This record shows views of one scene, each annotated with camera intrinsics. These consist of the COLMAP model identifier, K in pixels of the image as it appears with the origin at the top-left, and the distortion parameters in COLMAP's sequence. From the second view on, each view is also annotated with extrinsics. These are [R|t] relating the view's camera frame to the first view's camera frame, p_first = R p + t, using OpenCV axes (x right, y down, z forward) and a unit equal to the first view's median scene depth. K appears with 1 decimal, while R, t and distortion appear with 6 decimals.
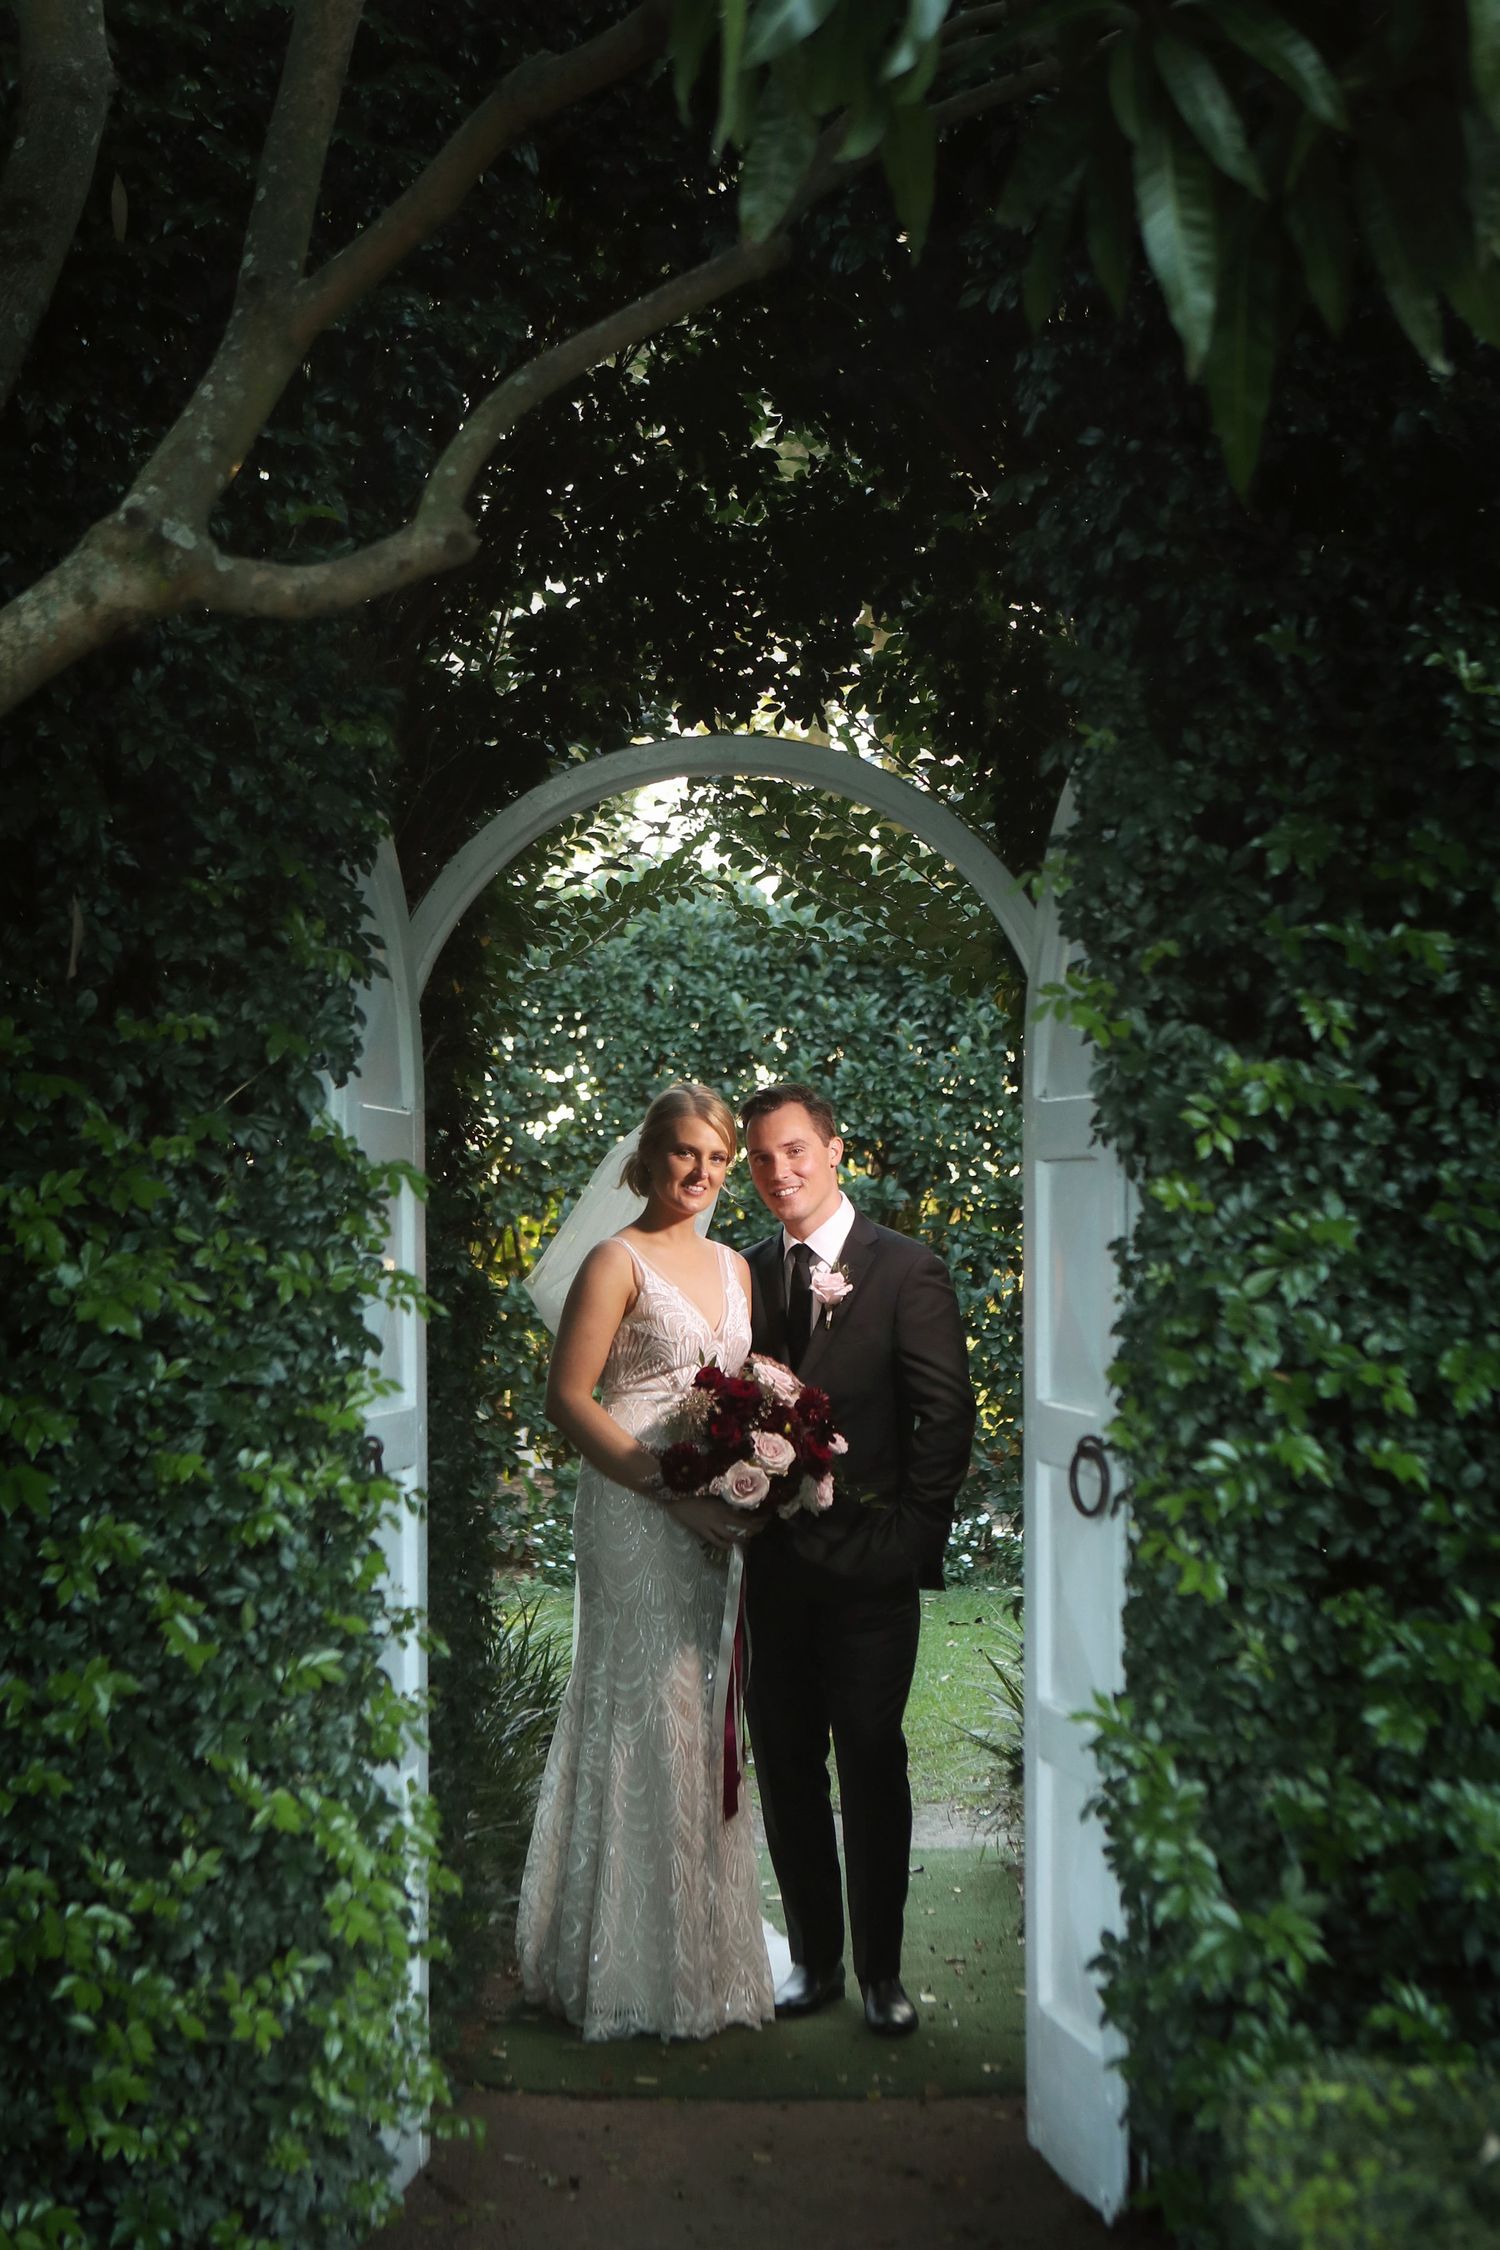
lens RADIAL K [[3791.0, 0, 826.1], [0, 3791.0, 1122.4], [0, 0, 1]] dist [0.037566, -0.011148]
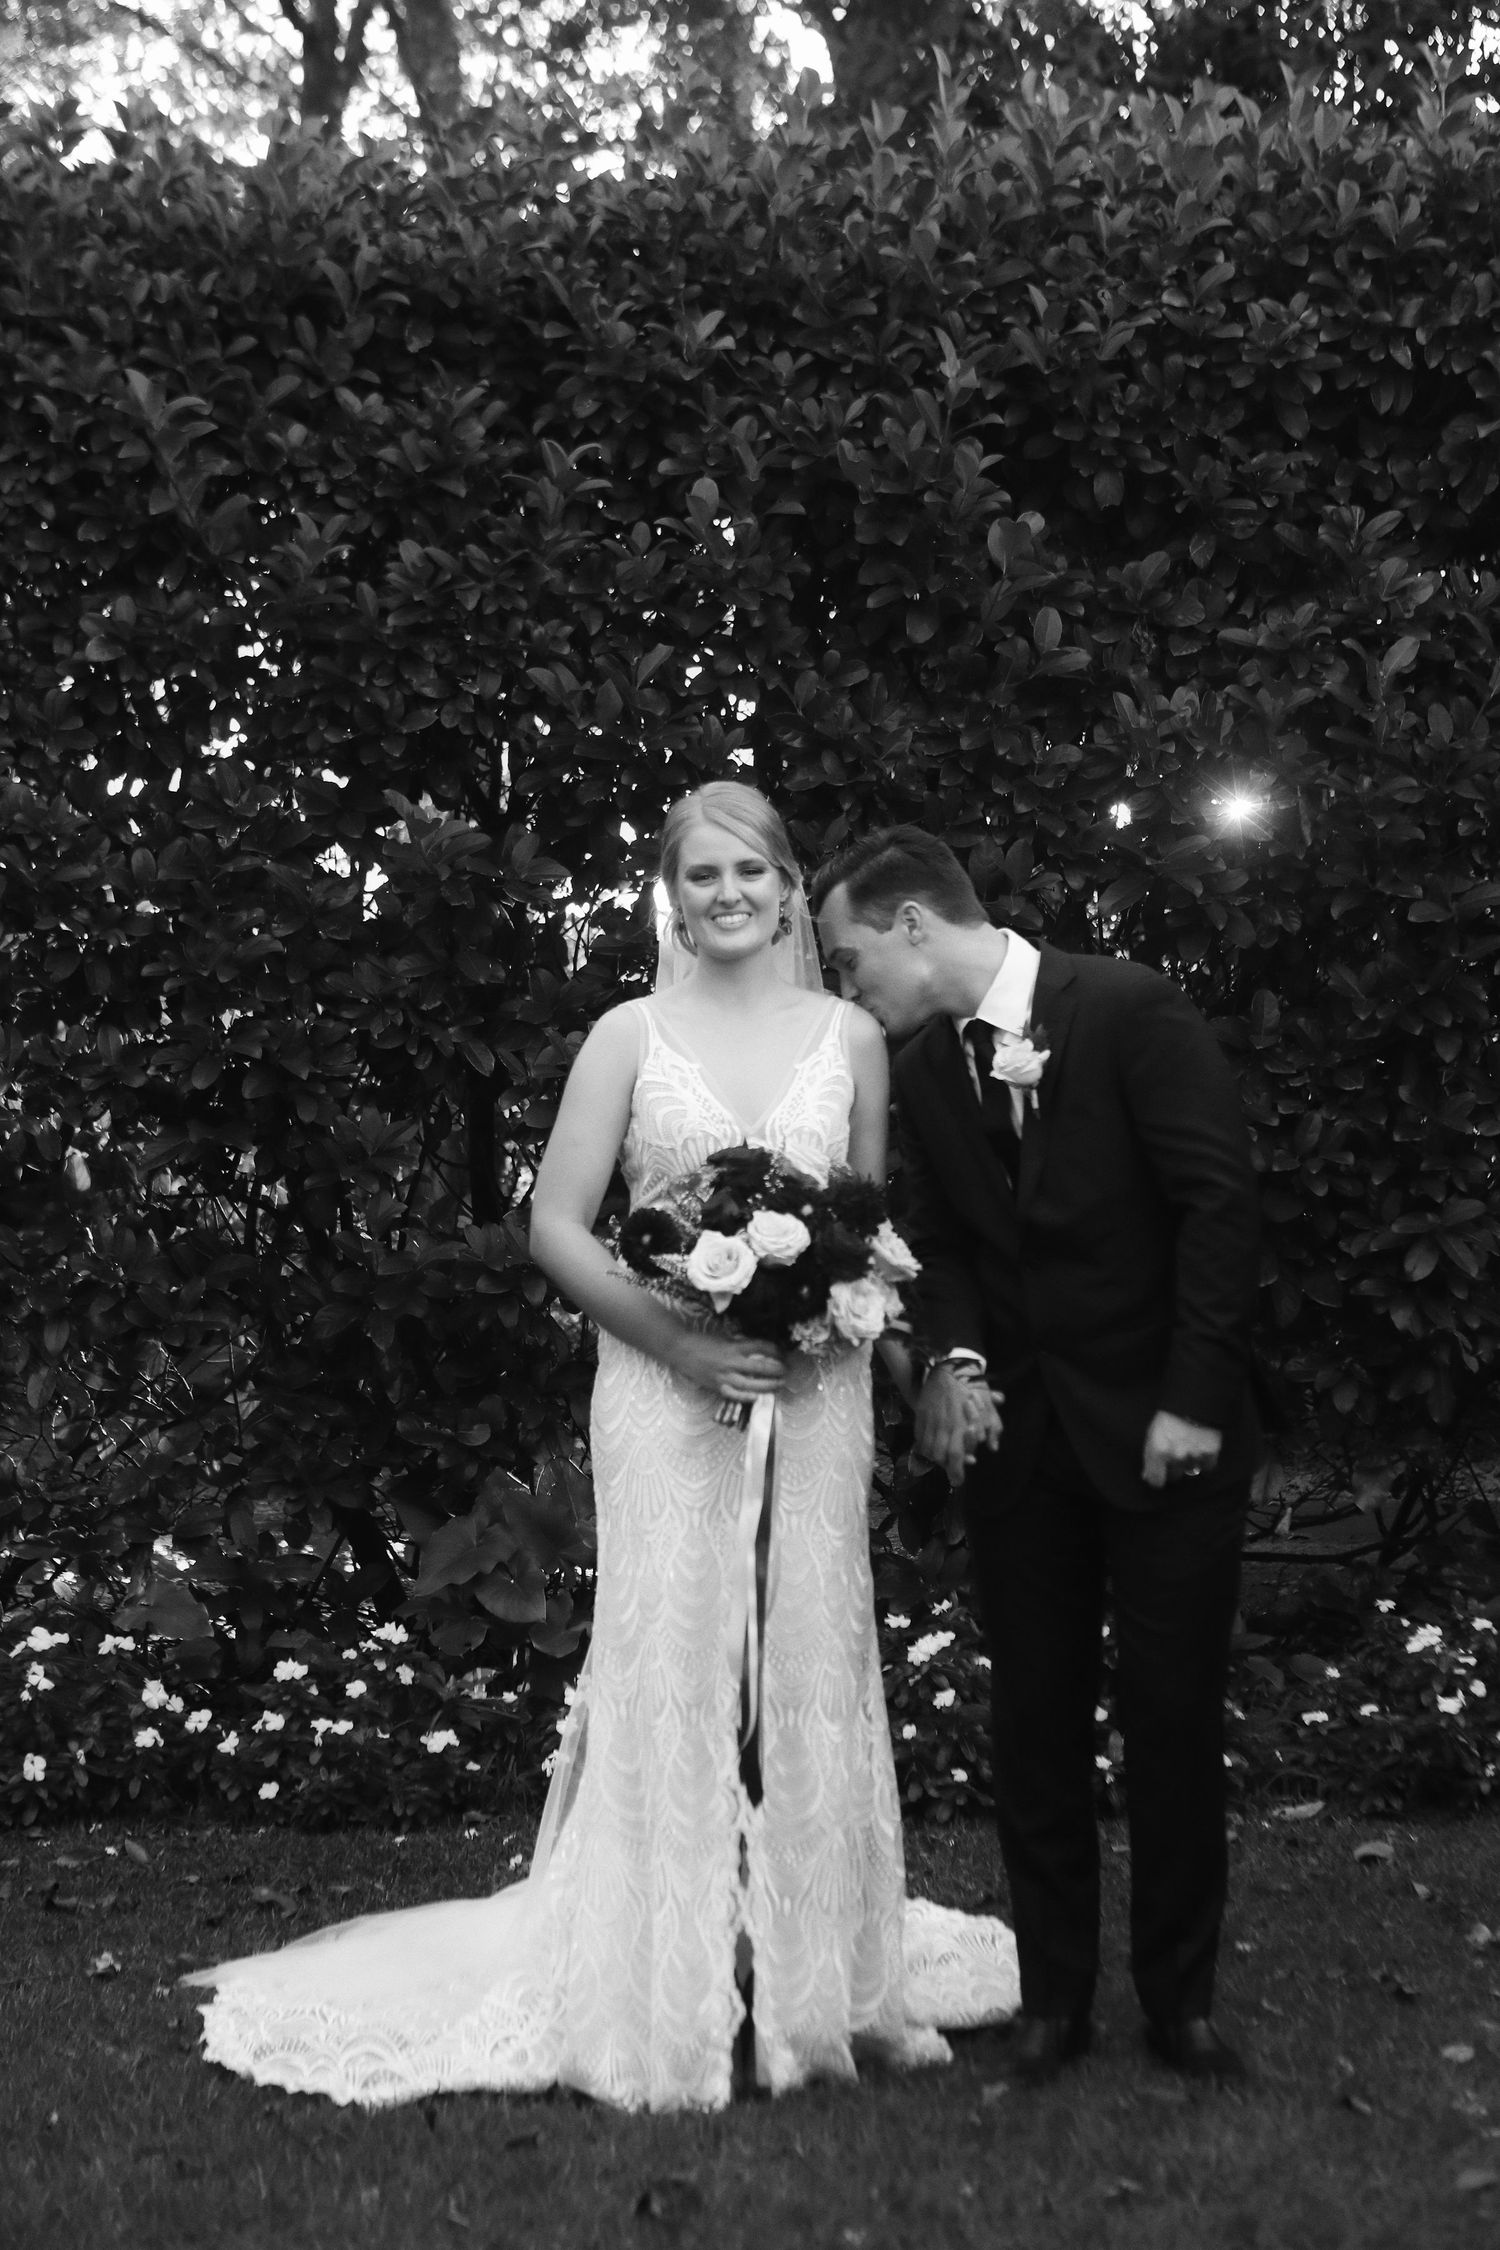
lens RADIAL K [[4139.4, 0, 744.7], [0, 4139.4, 1060.1], [0, 0, 1]] dist [0.202638, -0.286329]
pose [[0.994764, -0.009887, 0.101719, -0.018105], [0.005754, 0.999149, 0.040842, 0.074696], [-0.102036, -0.040043, 0.993974, 1.885219]]
